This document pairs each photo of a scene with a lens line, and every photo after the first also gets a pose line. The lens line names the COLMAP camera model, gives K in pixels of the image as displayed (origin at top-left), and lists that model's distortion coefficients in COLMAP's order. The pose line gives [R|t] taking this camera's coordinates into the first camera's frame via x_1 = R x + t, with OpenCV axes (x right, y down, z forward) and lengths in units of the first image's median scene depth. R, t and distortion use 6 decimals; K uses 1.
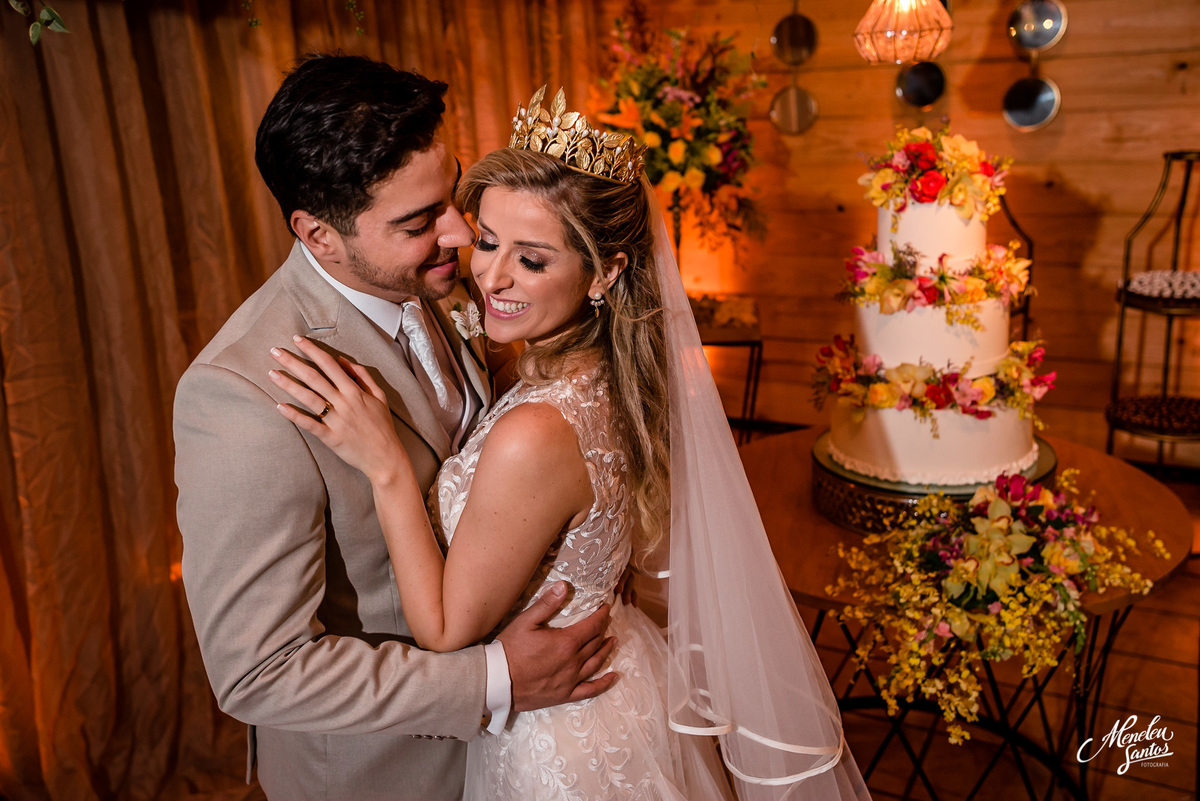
lens RADIAL K [[1151.5, 0, 604.0], [0, 1151.5, 402.1], [0, 0, 1]] dist [0.047533, 0.000000]
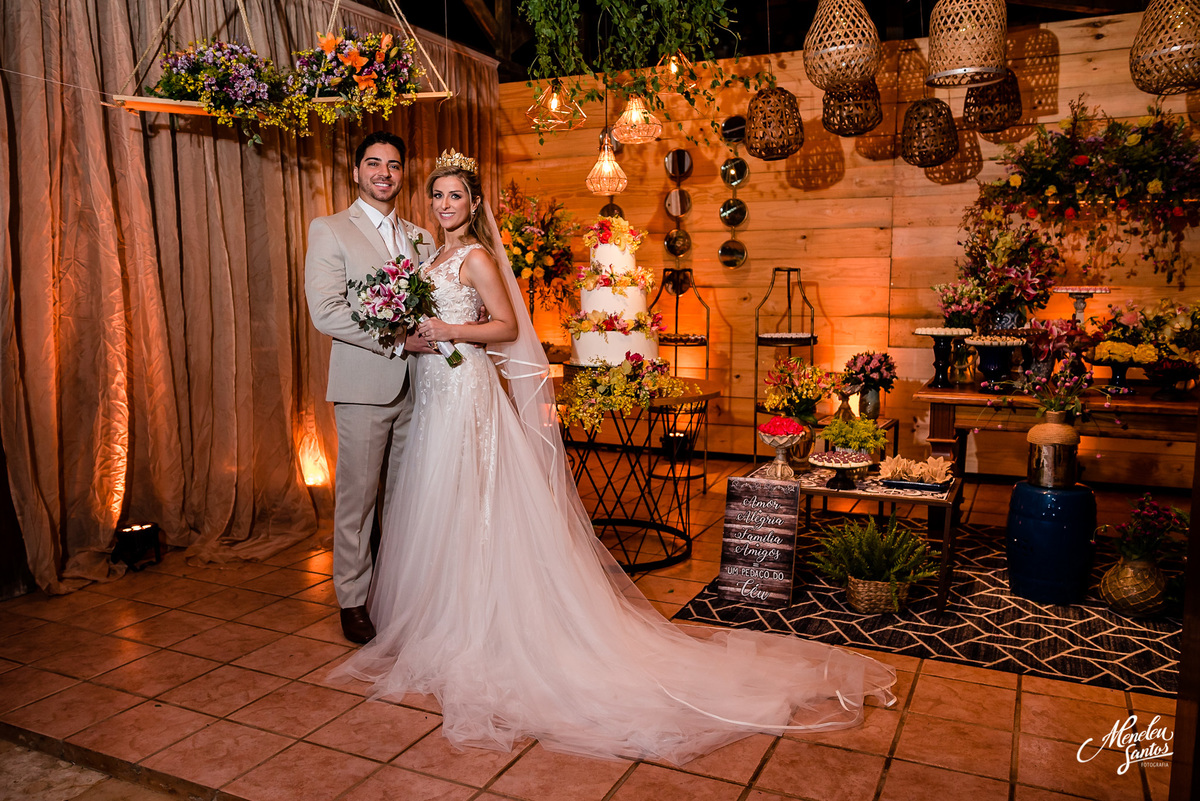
lens RADIAL K [[942.6, 0, 596.7], [0, 942.6, 398.0], [0, 0, 1]] dist [-0.003975, -0.000056]
pose [[0.997116, 0.046692, 0.059826, 0.090198], [-0.035989, 0.984973, -0.168915, 0.261382], [-0.066814, 0.166275, 0.983813, -0.474156]]
